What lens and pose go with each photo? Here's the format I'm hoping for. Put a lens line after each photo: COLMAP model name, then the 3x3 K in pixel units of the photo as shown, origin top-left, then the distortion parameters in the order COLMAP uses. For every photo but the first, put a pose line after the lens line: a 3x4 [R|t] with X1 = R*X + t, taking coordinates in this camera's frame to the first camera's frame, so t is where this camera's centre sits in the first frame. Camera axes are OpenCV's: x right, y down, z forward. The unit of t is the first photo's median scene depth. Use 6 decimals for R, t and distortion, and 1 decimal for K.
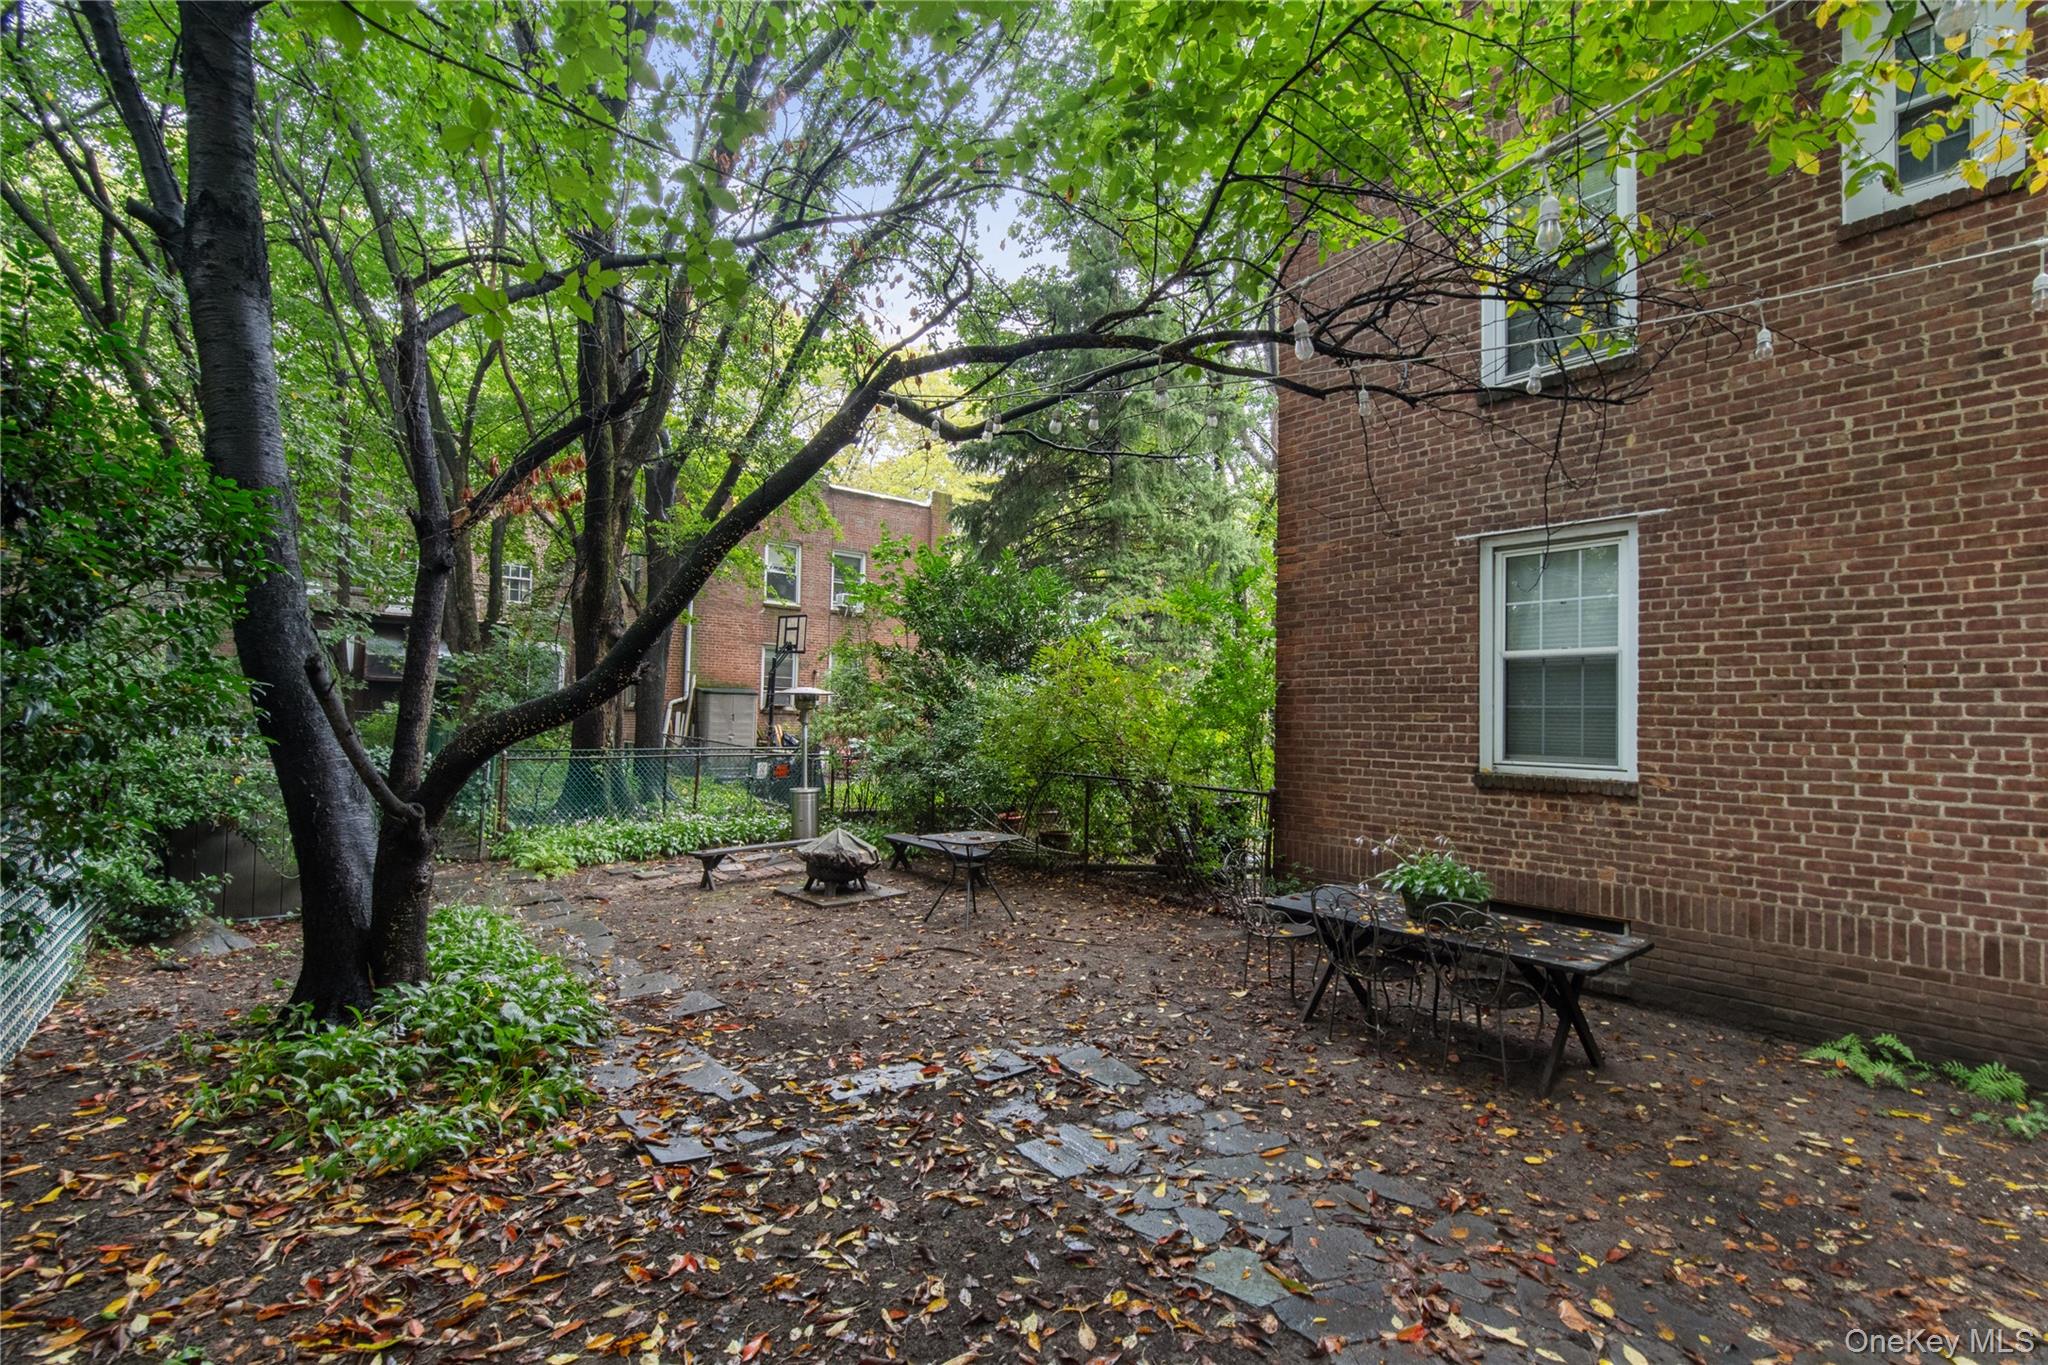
lens RADIAL K [[945.6, 0, 1028.0], [0, 945.6, 689.4], [0, 0, 1]] dist [-0.019822, 0.001956]
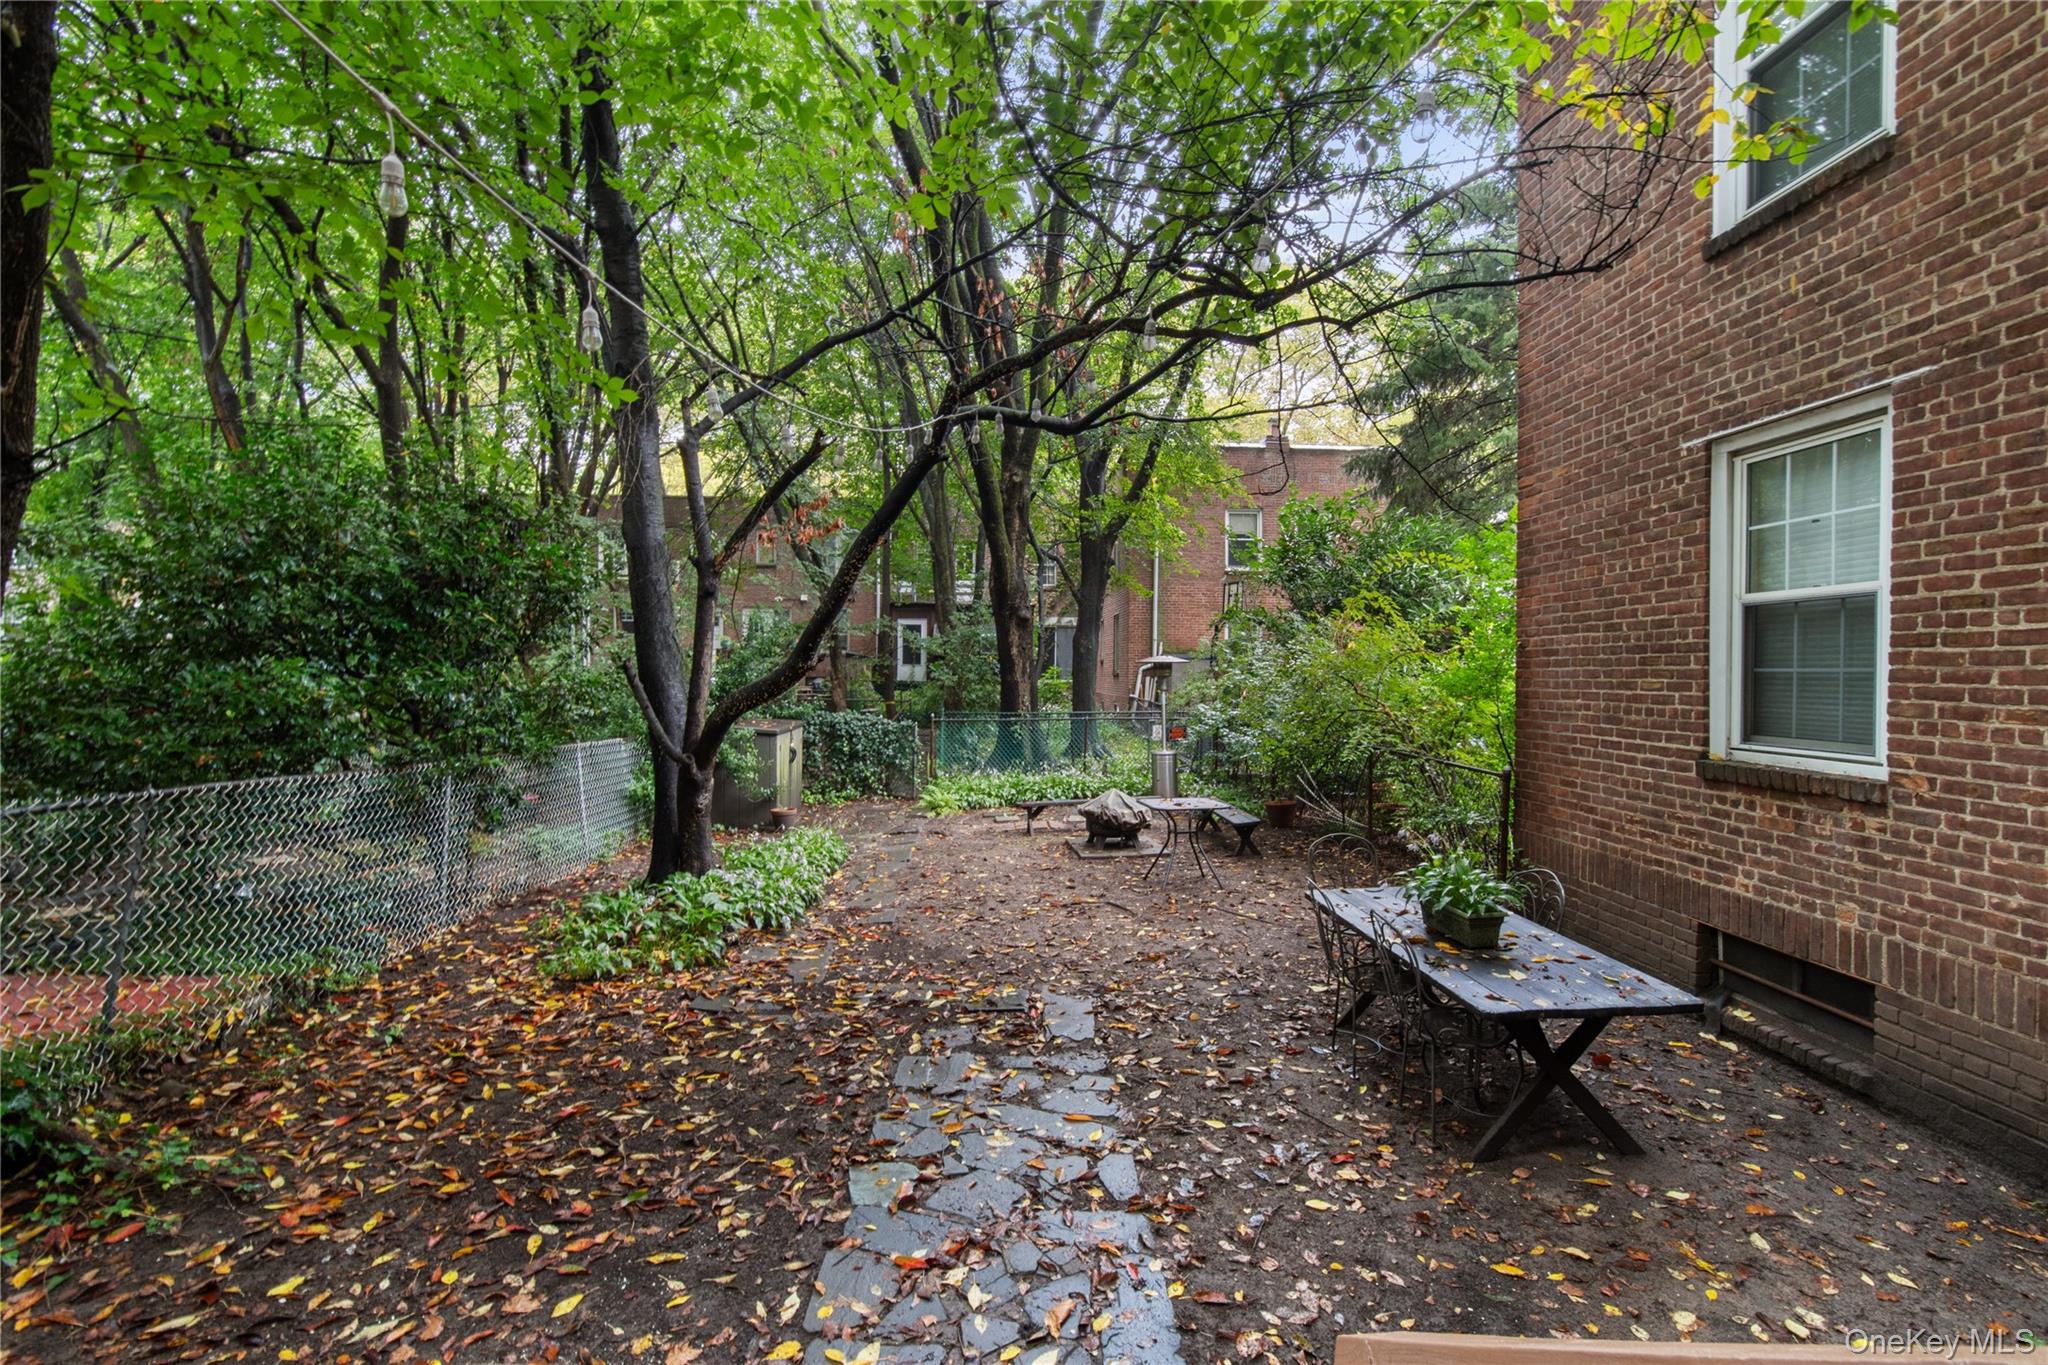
lens RADIAL K [[945.6, 0, 1027.6], [0, 945.6, 682.0], [0, 0, 1]] dist [-0.019822, 0.001956]
pose [[0.804088, -0.011066, -0.594407, 0.565876], [0.032197, 0.999170, 0.024953, -0.009924], [0.593638, -0.039202, 0.803777, 0.102740]]
